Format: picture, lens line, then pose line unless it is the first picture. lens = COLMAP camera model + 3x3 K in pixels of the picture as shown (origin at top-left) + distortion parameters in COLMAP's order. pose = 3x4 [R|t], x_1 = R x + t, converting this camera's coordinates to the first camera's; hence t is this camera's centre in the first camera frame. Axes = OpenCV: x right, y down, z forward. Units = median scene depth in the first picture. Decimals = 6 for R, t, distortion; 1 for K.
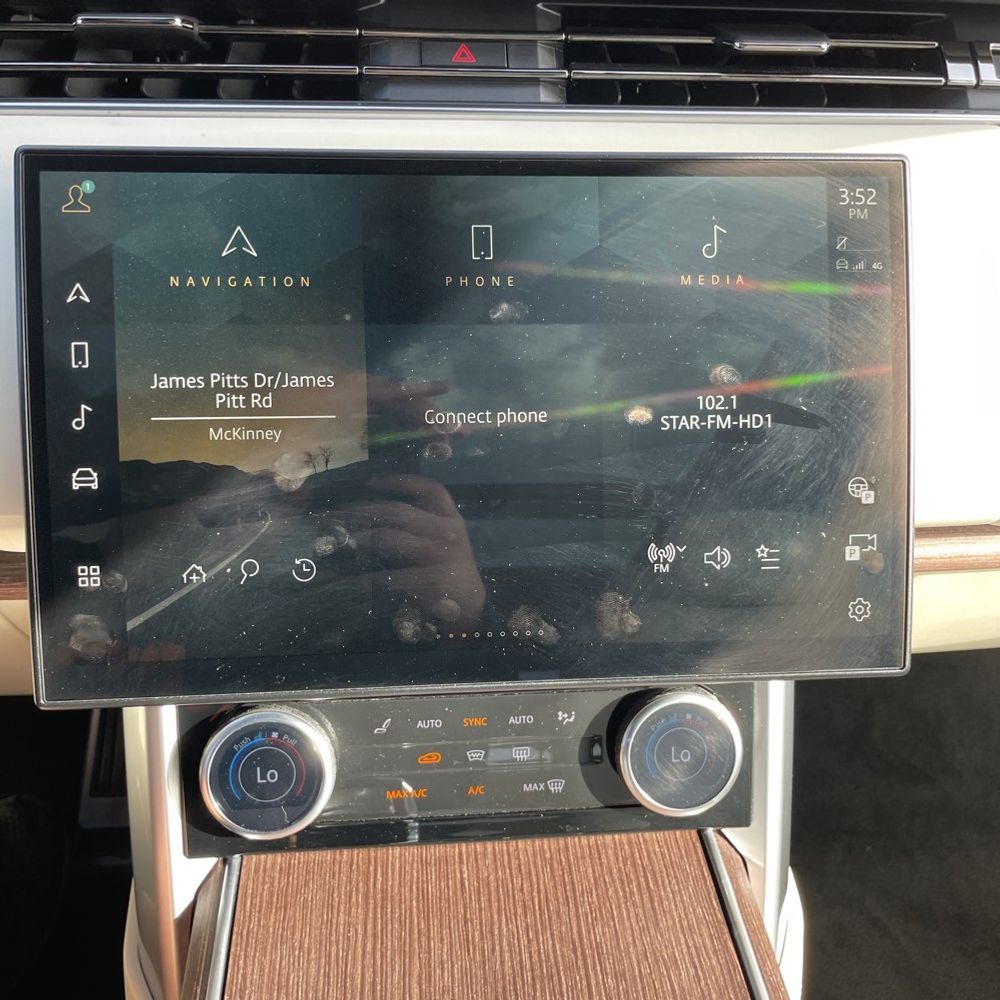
lens RADIAL K [[1027.4, 0, 512.9], [0, 1027.4, 497.9], [0, 0, 1]] dist [0.020985, 0.000000]
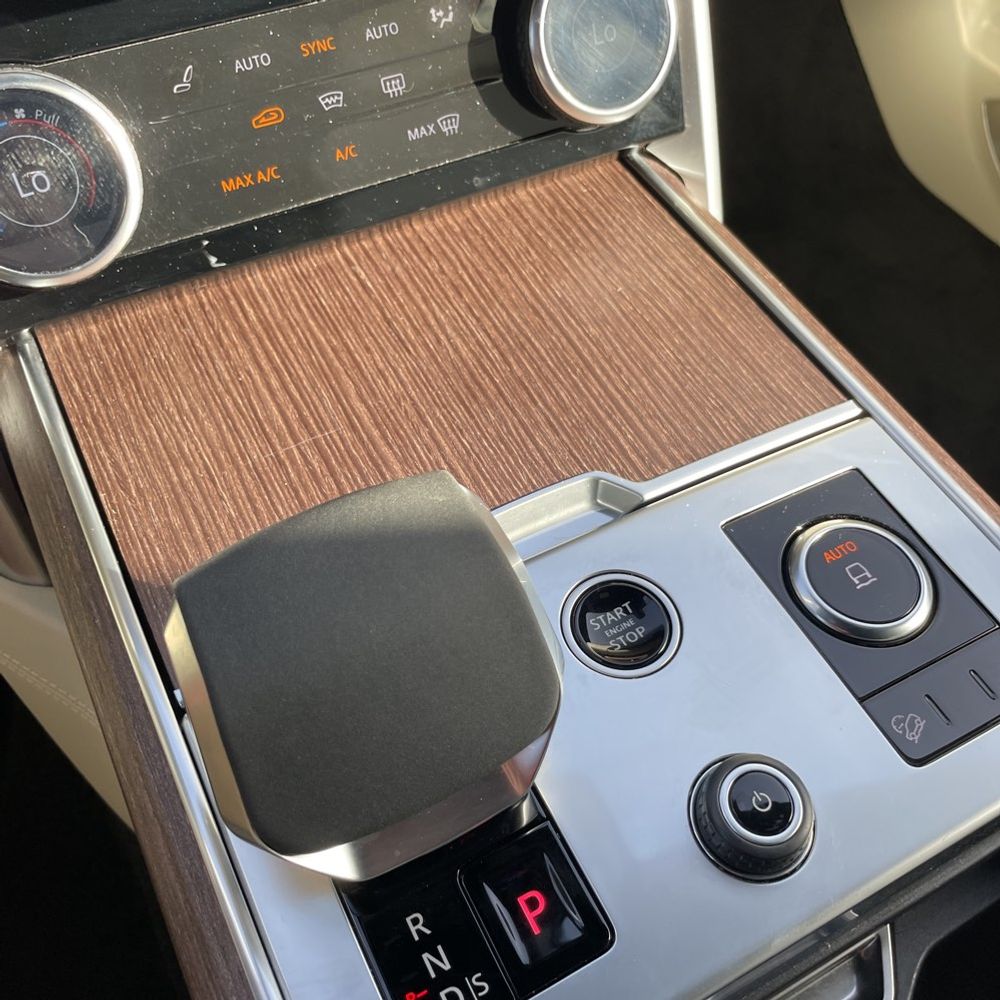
lens RADIAL K [[1027.4, 0, 525.5], [0, 1027.4, 480.9], [0, 0, 1]] dist [0.020985, 0.000000]
pose [[0.920898, -0.310124, 0.236158, -0.167595], [0.203196, 0.898931, 0.388117, 0.251150], [-0.332654, -0.309430, 0.890839, 0.279938]]
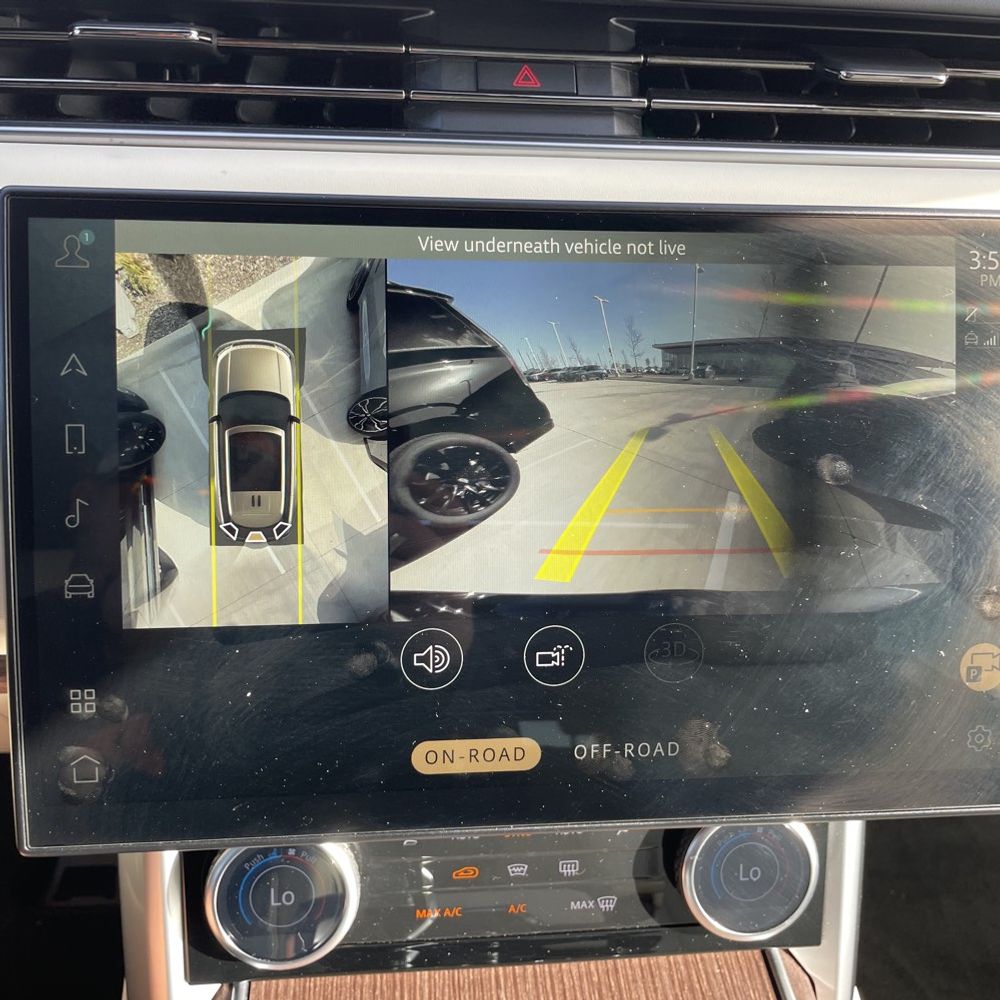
lens RADIAL K [[1027.4, 0, 515.3], [0, 1027.4, 491.6], [0, 0, 1]] dist [0.020985, 0.000000]
pose [[0.999700, 0.016301, 0.018265, -0.063074], [-0.016598, 0.999731, 0.016206, -0.093475], [-0.017996, -0.016505, 0.999702, 0.128136]]
